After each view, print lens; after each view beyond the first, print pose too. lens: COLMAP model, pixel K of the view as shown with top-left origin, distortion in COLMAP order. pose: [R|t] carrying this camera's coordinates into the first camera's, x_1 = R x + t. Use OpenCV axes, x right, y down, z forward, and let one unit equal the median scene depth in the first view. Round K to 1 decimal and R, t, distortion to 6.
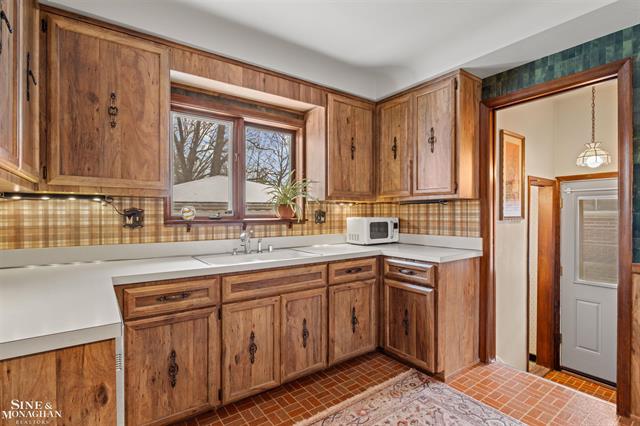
lens RADIAL K [[312.0, 0, 317.5], [0, 312.0, 216.7], [0, 0, 1]] dist [-0.004723, -0.001092]
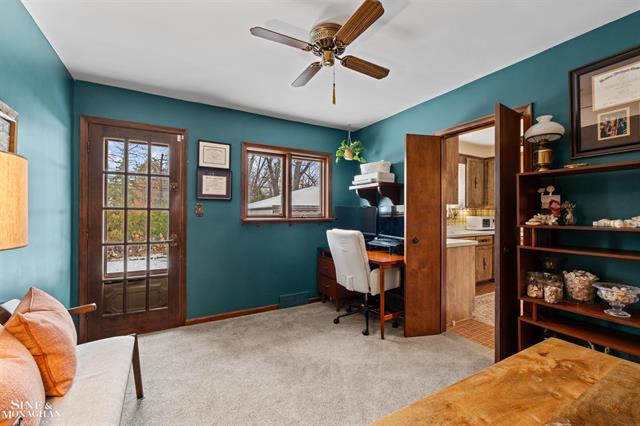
lens RADIAL K [[277.3, 0, 319.9], [0, 277.3, 213.8], [0, 0, 1]] dist [0.001006, 0.000599]
pose [[0.996903, 0.003653, -0.078554, -0.819989], [-0.004580, 0.999922, -0.011623, 0.011492], [0.078506, 0.011947, 0.996842, -0.958450]]
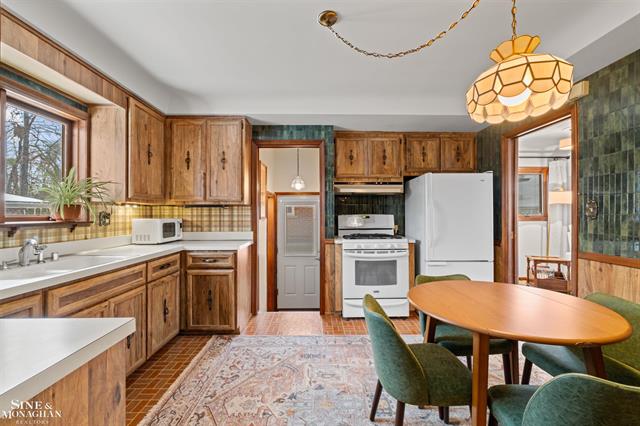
lens RADIAL K [[277.3, 0, 323.1], [0, 277.3, 213.5], [0, 0, 1]] dist [0.001006, 0.000599]
pose [[0.565451, 0.003822, 0.824773, -0.358449], [0.007541, 0.999924, -0.009804, -0.001851], [-0.824747, 0.011763, 0.565379, -0.026630]]
